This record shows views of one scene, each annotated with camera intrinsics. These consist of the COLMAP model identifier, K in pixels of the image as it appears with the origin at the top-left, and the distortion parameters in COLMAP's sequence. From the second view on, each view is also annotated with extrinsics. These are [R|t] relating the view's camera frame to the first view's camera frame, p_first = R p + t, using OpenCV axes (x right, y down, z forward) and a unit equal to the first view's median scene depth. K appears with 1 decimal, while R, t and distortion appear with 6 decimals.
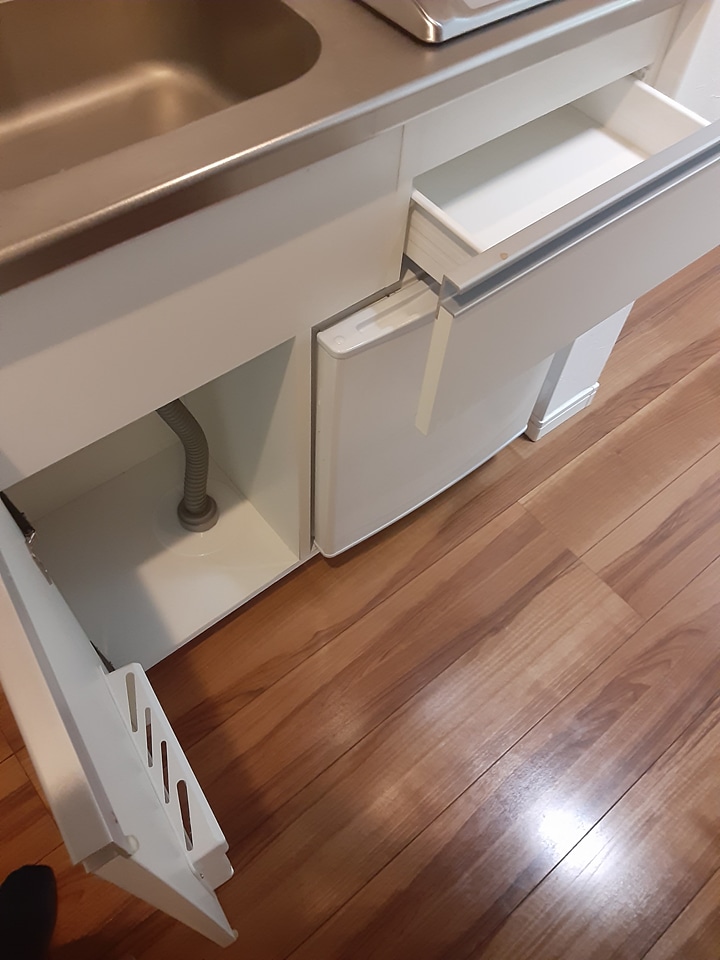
lens RADIAL K [[776.0, 0, 371.4], [0, 776.0, 480.9], [0, 0, 1]] dist [0.120473, -0.192373]
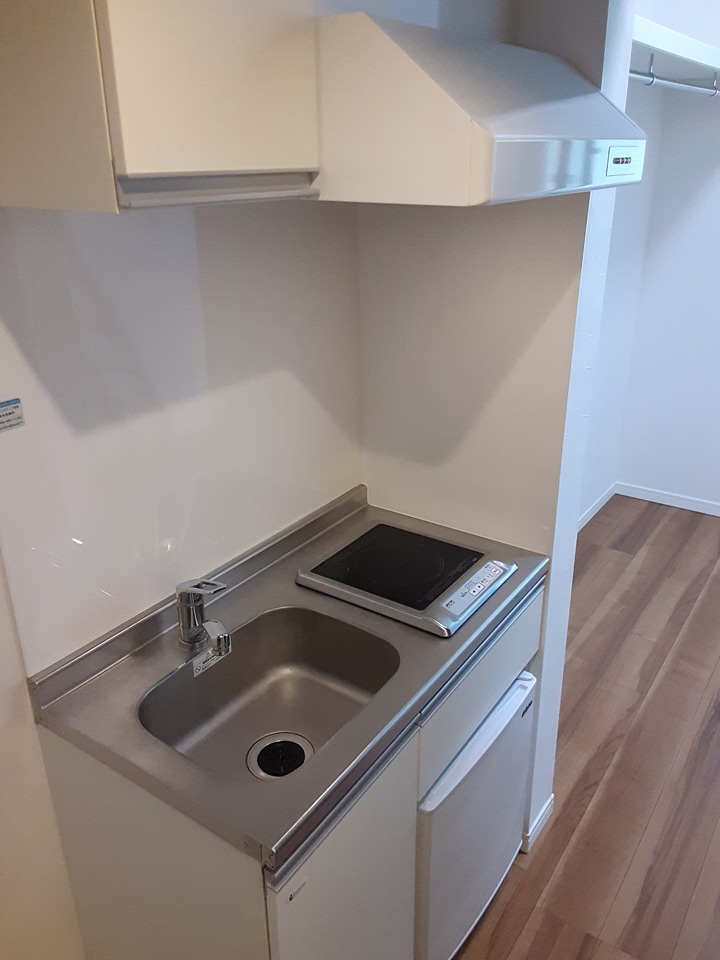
lens RADIAL K [[776.0, 0, 371.4], [0, 776.0, 480.9], [0, 0, 1]] dist [0.120473, -0.192373]
pose [[0.956841, -0.173181, 0.233376, -0.239614], [0.270751, 0.823008, -0.499351, 0.026337], [-0.105593, 0.540987, 0.834376, -0.402810]]
